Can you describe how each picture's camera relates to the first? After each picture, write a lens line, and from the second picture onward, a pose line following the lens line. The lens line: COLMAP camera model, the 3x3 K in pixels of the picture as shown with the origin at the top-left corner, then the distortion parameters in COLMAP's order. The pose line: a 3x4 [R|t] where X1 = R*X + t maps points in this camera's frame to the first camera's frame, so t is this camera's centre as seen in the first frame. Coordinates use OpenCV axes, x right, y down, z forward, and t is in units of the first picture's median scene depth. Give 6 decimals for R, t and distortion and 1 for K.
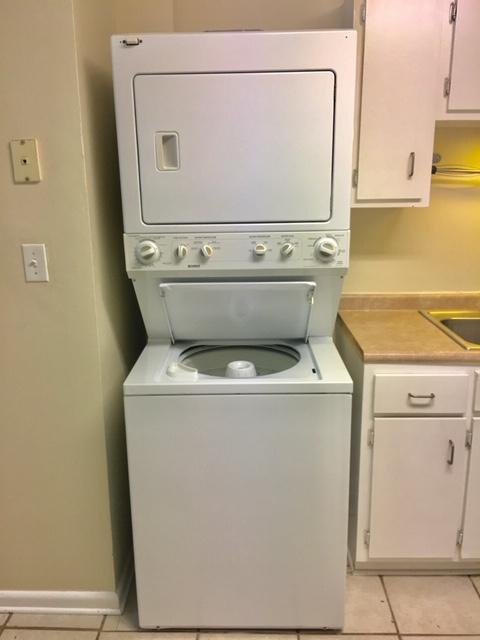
lens RADIAL K [[546.4, 0, 239.0], [0, 546.4, 320.1], [0, 0, 1]] dist [0.062961, -0.077747]
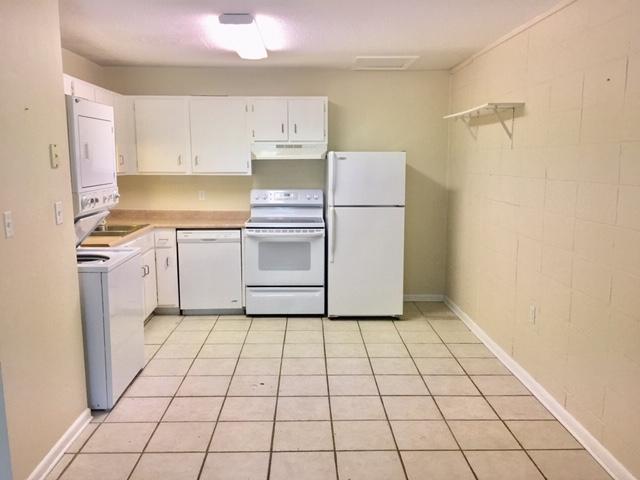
lens RADIAL K [[546.4, 0, 319.7], [0, 546.4, 237.5], [0, 0, 1]] dist [0.062961, -0.077747]
pose [[-0.055939, -0.135012, 0.989264, -2.113591], [0.238790, 0.960251, 0.144556, -0.080983], [-0.969459, 0.244313, -0.021476, 0.250743]]
